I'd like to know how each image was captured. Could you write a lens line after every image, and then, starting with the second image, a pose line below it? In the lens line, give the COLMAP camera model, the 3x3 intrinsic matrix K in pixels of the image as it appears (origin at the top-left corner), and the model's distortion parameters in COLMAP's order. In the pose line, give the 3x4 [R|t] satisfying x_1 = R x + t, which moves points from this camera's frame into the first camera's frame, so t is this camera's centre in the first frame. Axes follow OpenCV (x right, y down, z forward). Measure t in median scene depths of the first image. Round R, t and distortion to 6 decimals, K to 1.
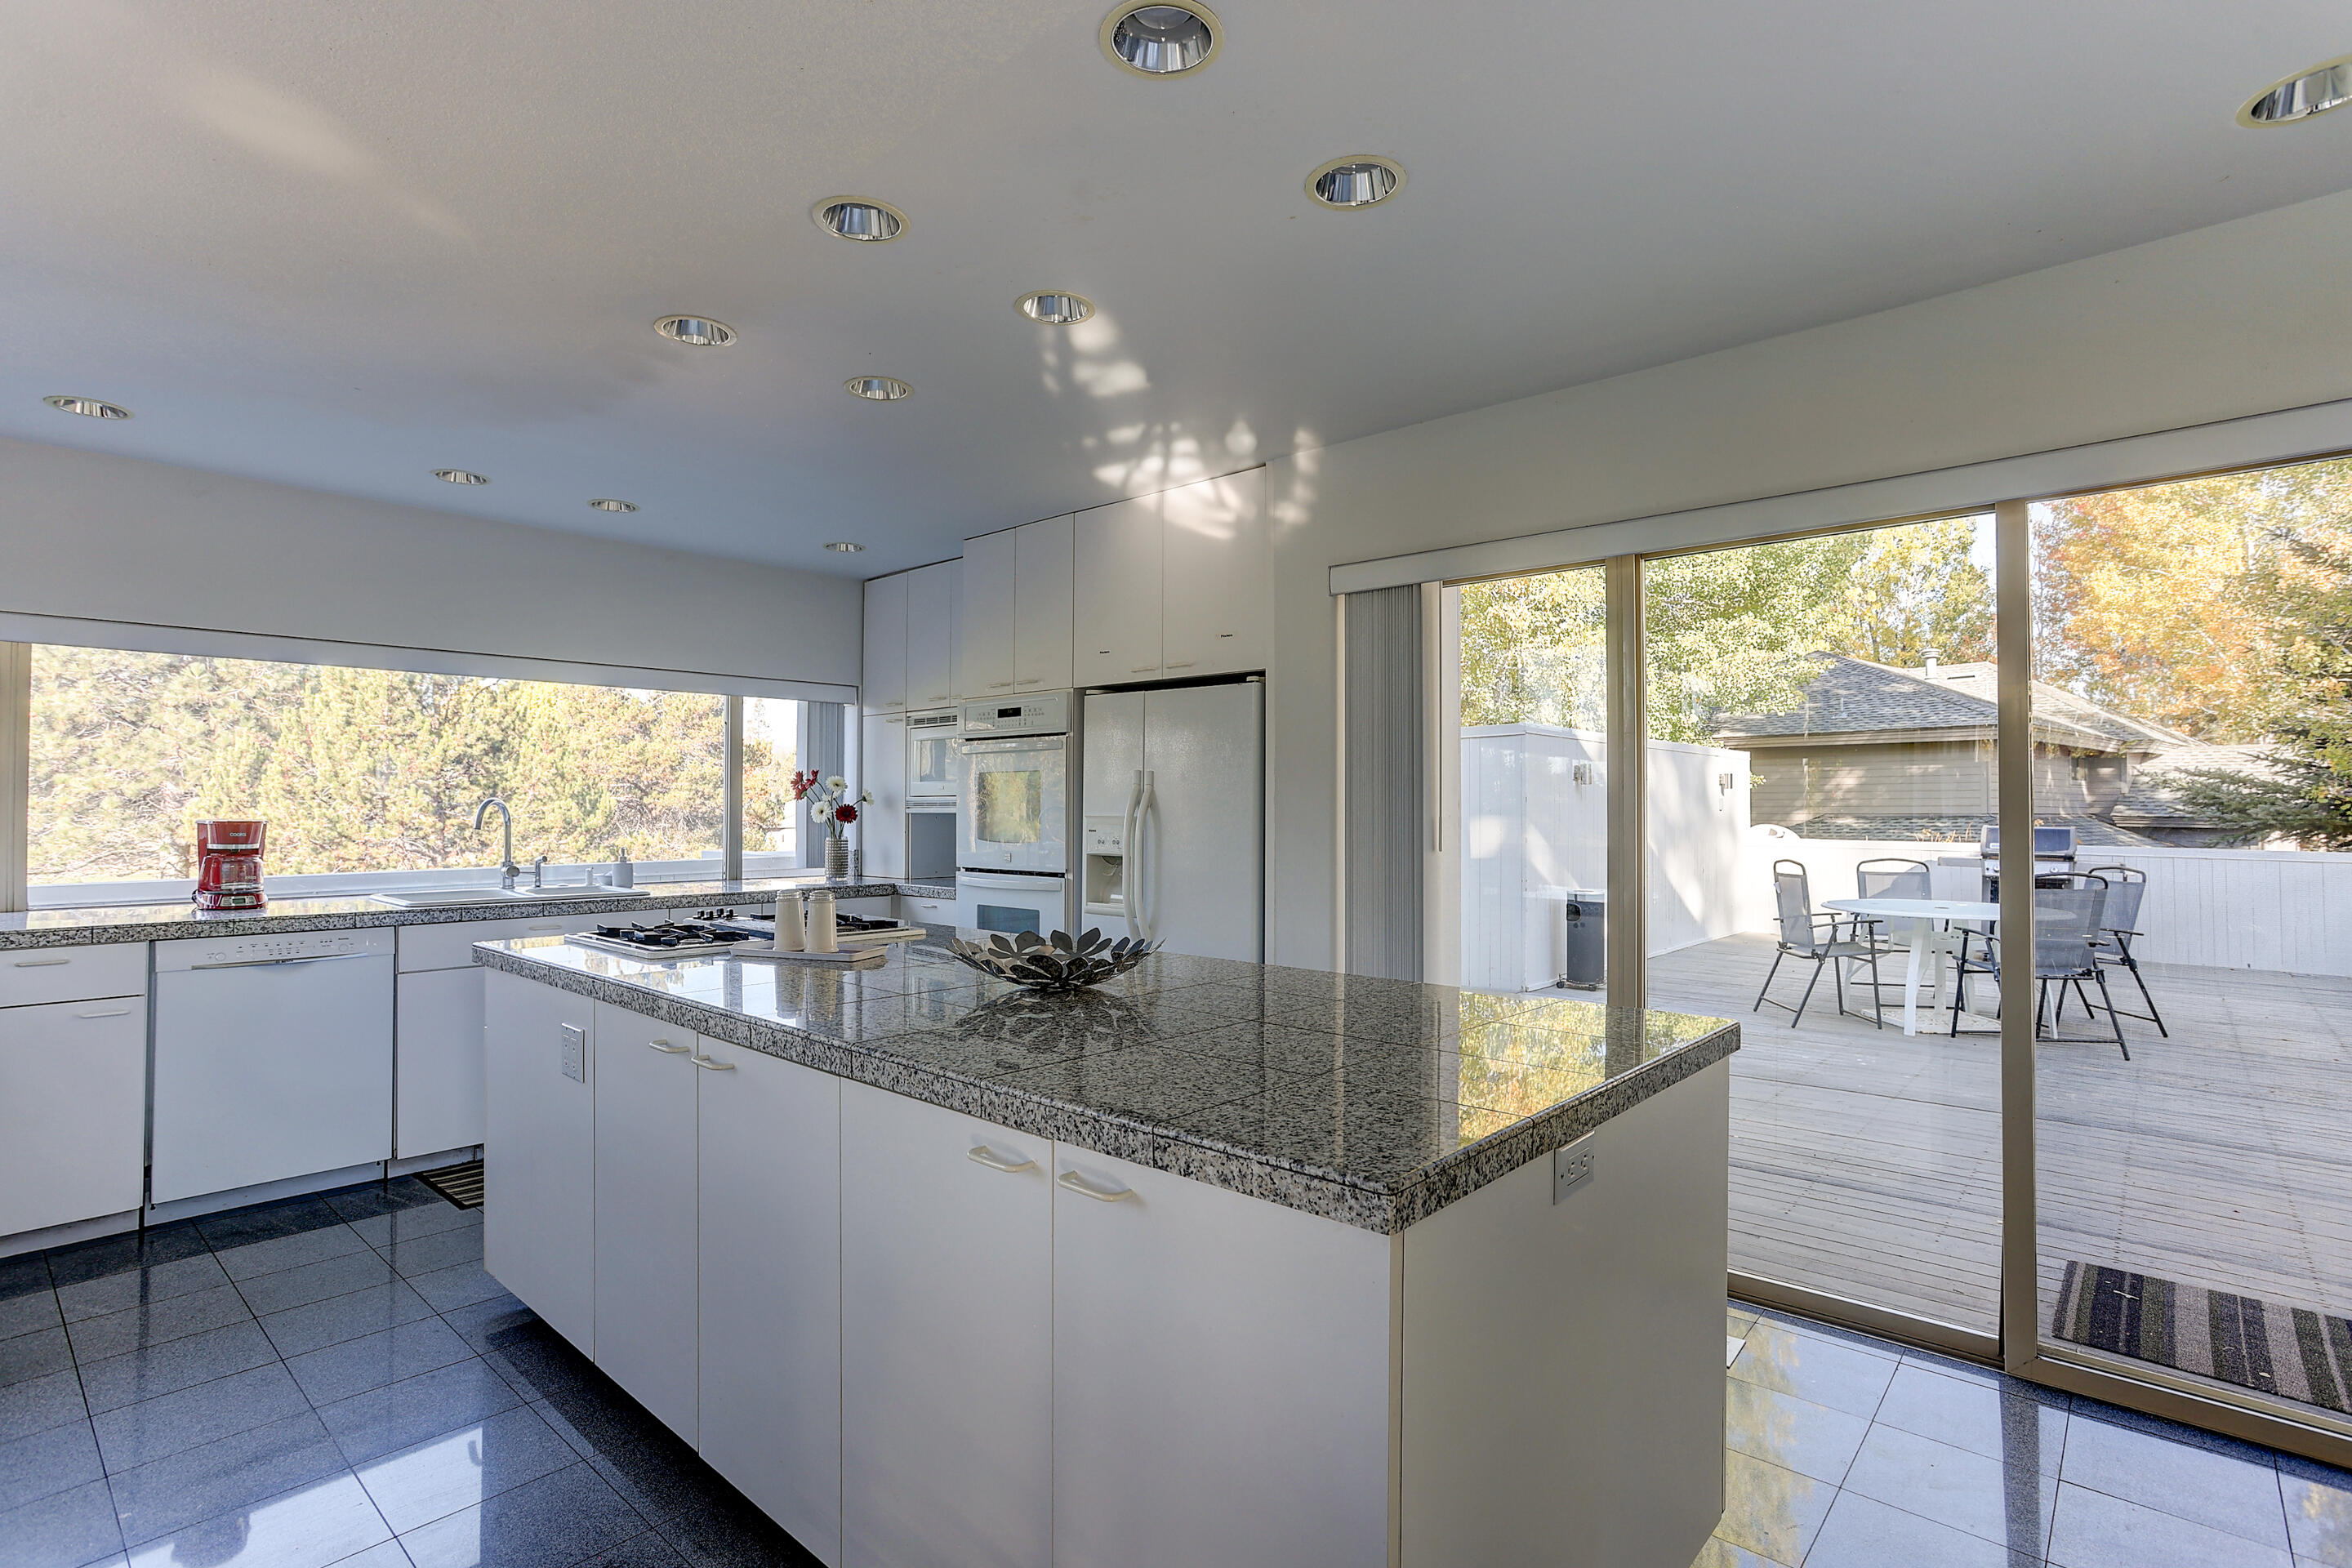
lens RADIAL K [[1139.6, 0, 1191.5], [0, 1139.6, 789.3], [0, 0, 1]] dist [-0.056712, 0.030081]
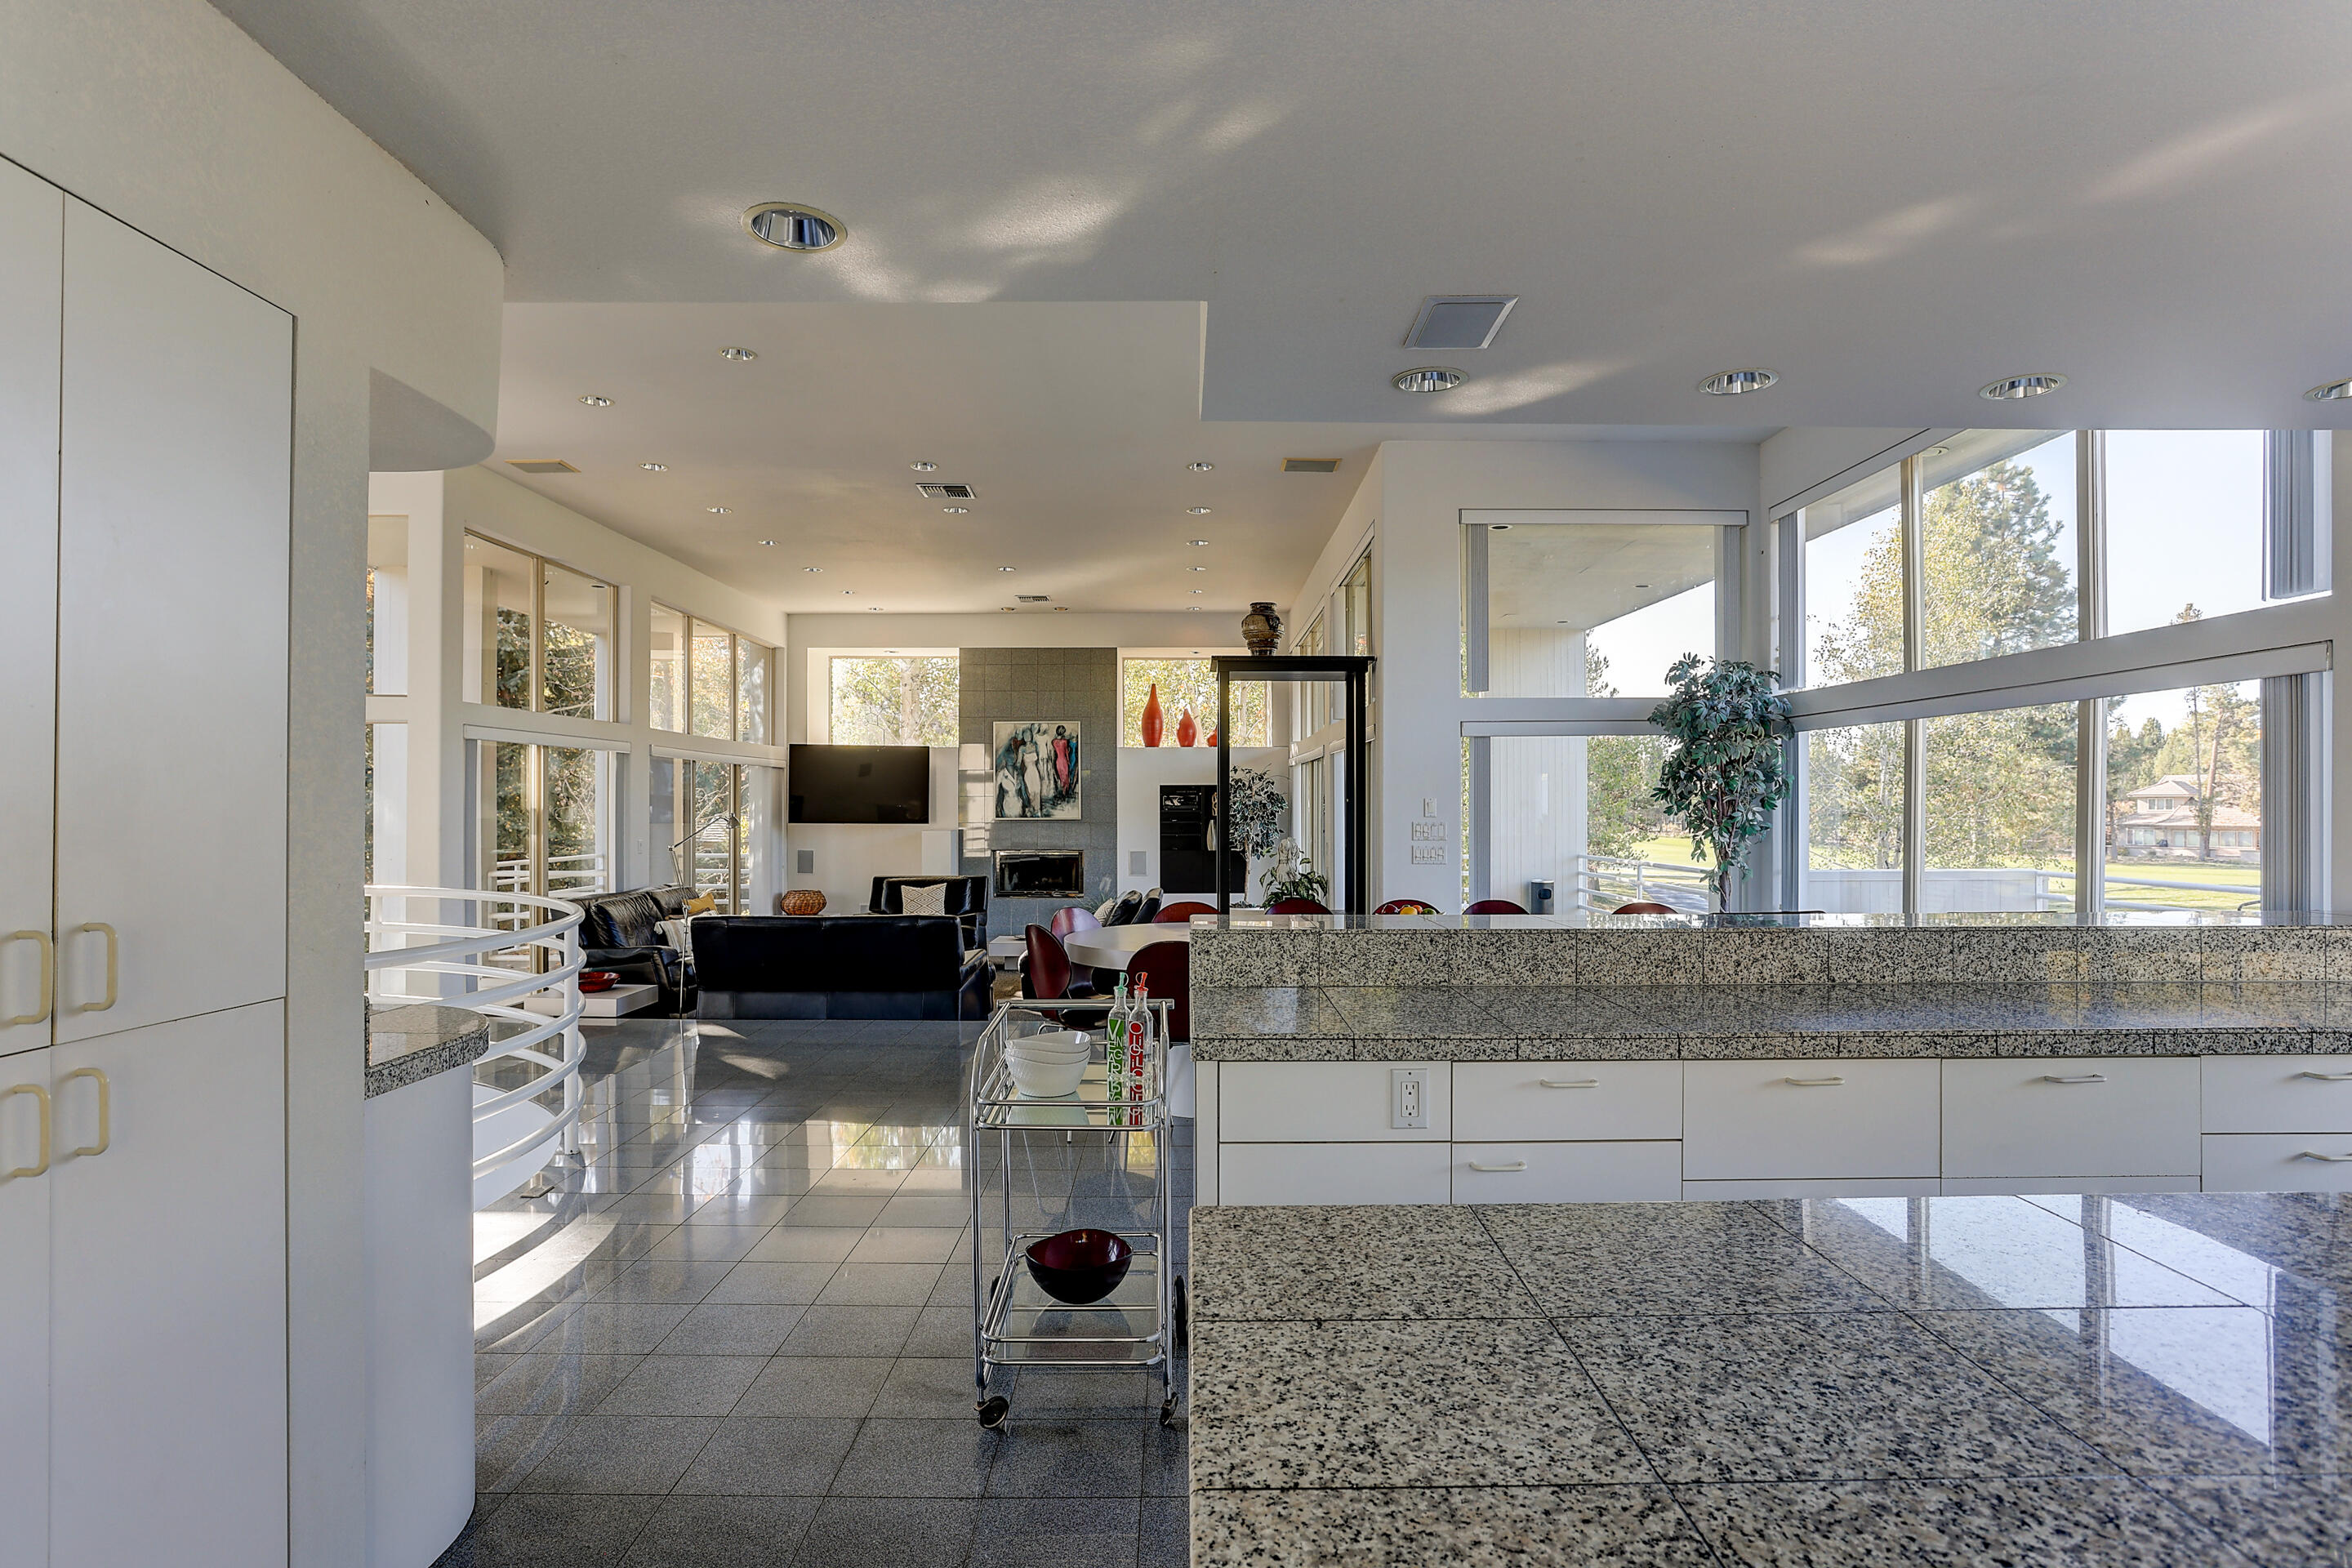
lens RADIAL K [[1211.2, 0, 1204.0], [0, 1211.2, 795.3], [0, 0, 1]] dist [-0.036348, 0.023649]
pose [[-0.740732, -0.006801, -0.671766, 0.169696], [0.011225, 0.999684, -0.022497, -0.008539], [0.671707, -0.024205, -0.740422, 0.325669]]
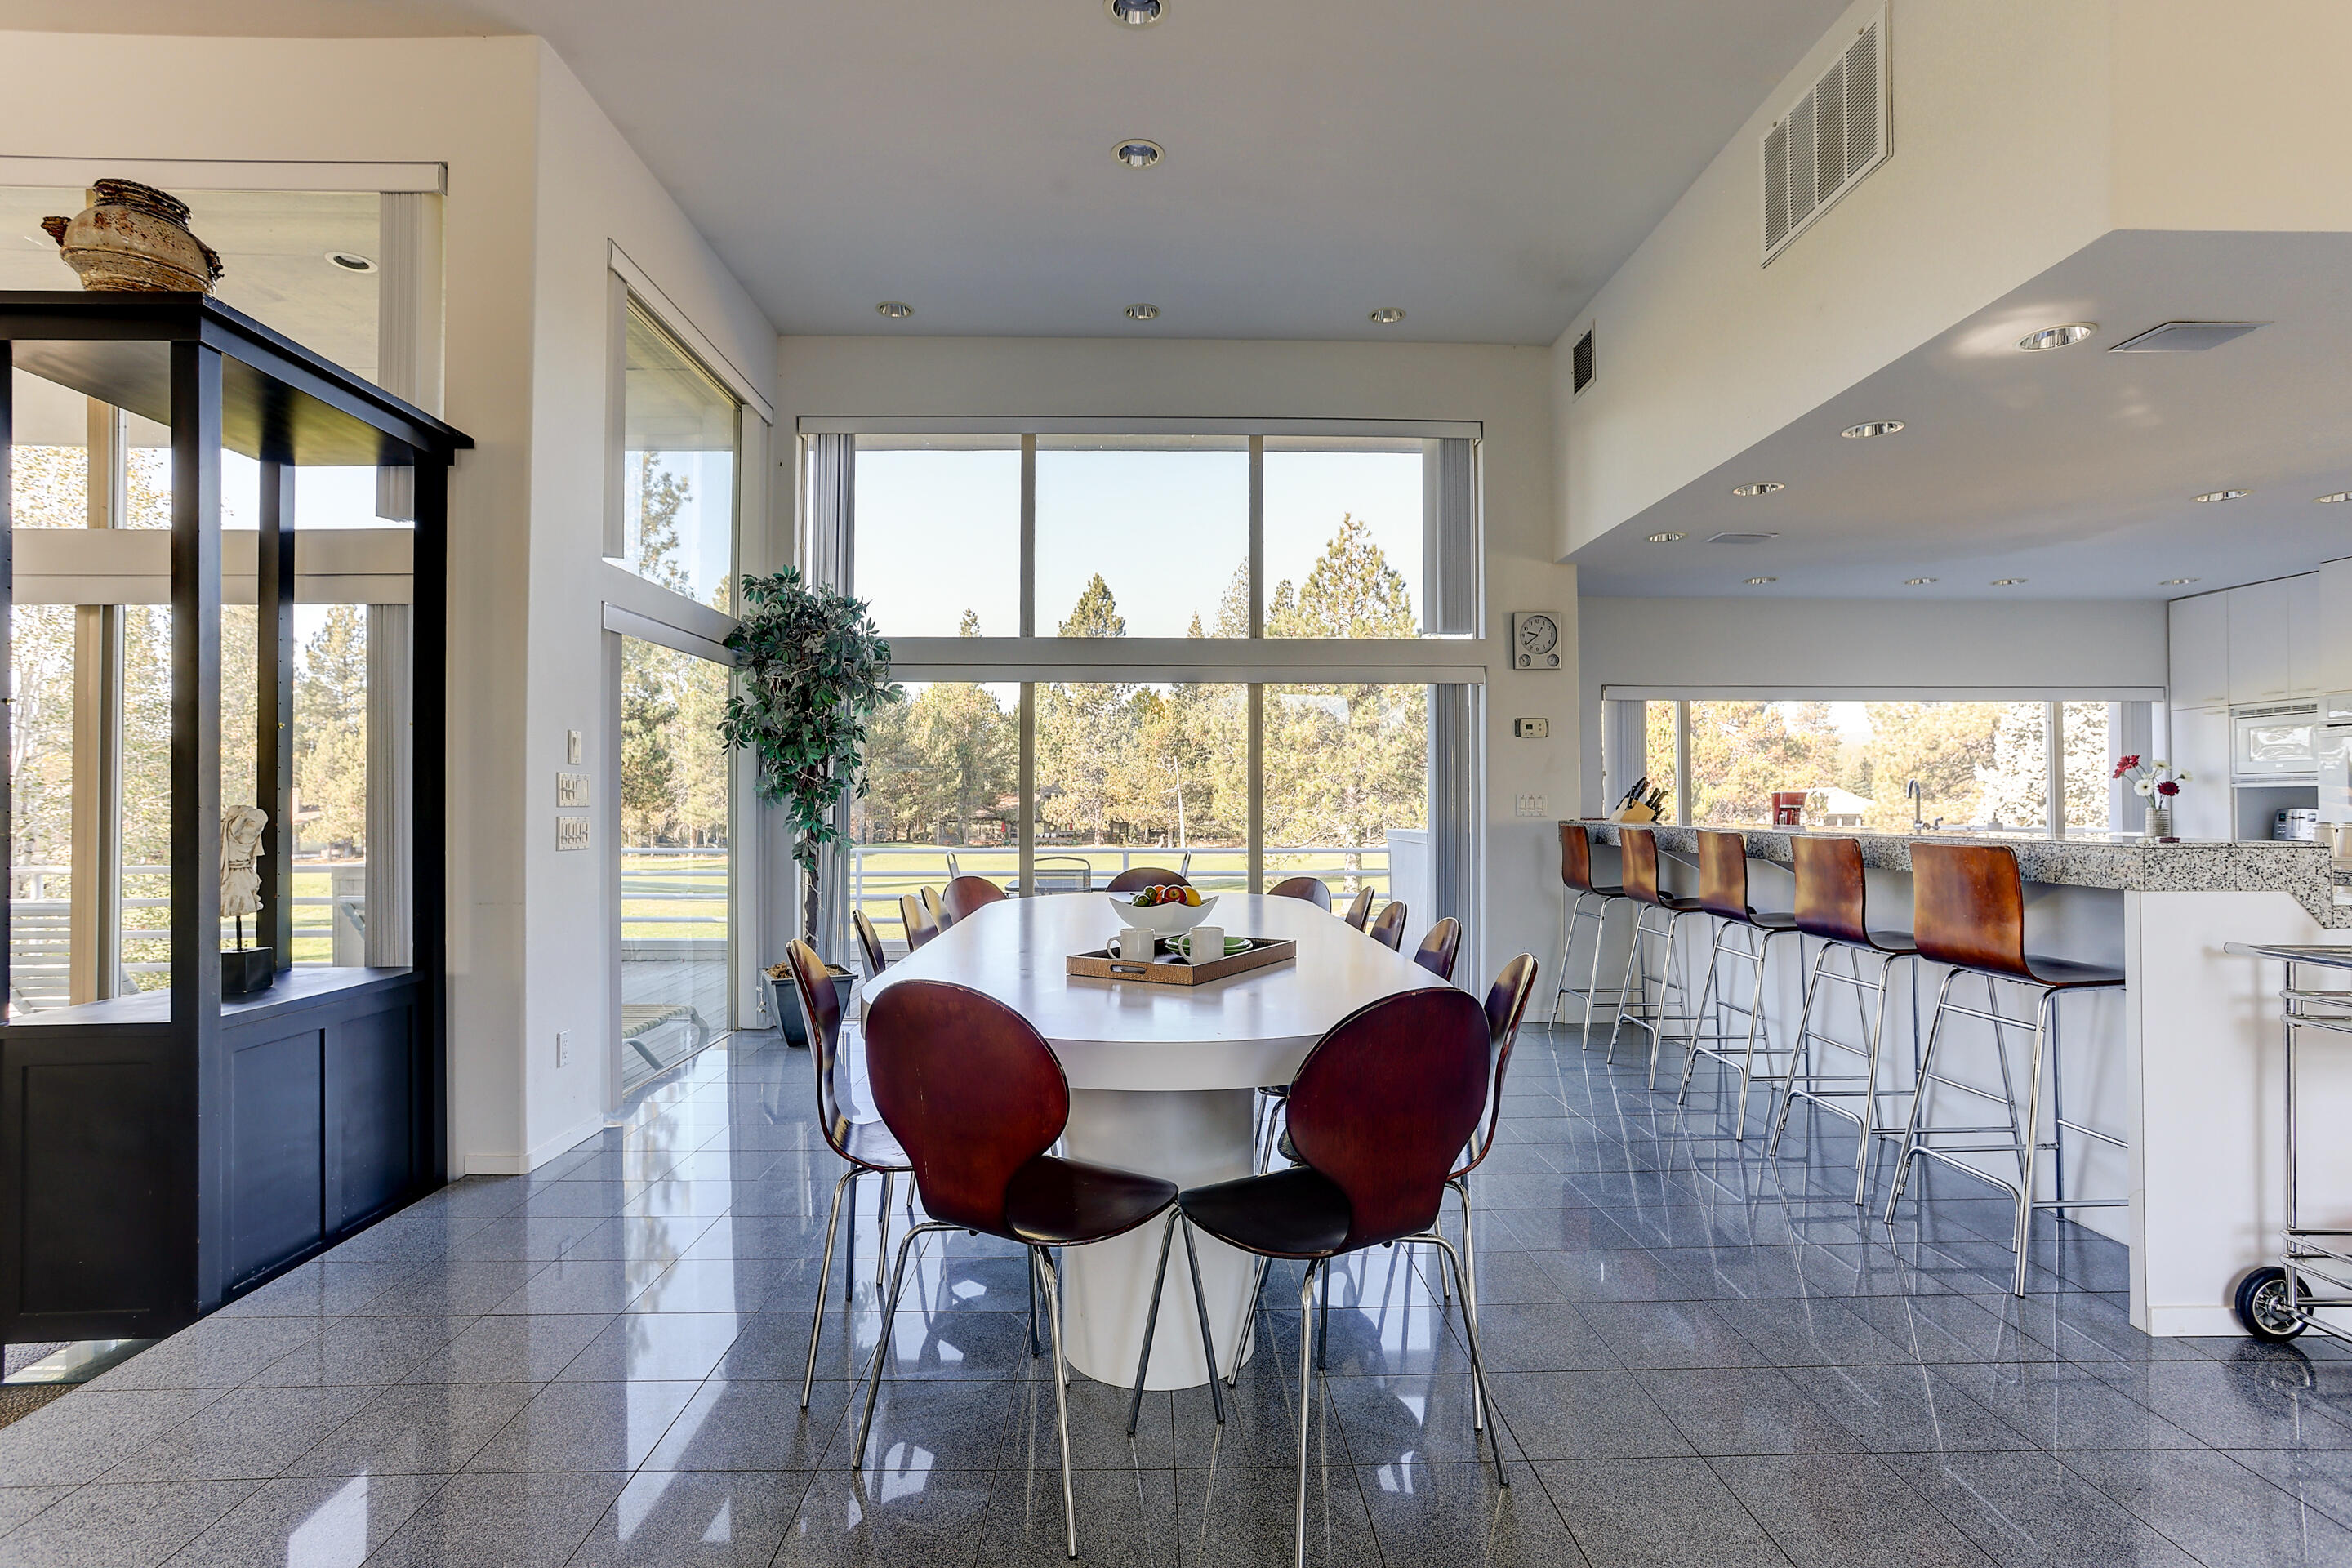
lens RADIAL K [[1144.7, 0, 1177.3], [0, 1144.7, 791.7], [0, 0, 1]] dist [-0.054850, 0.032028]
pose [[0.680062, -0.011531, -0.733063, -0.120525], [0.015178, 0.999883, -0.001648, 0.008870], [0.732997, -0.010006, 0.680158, -0.560312]]
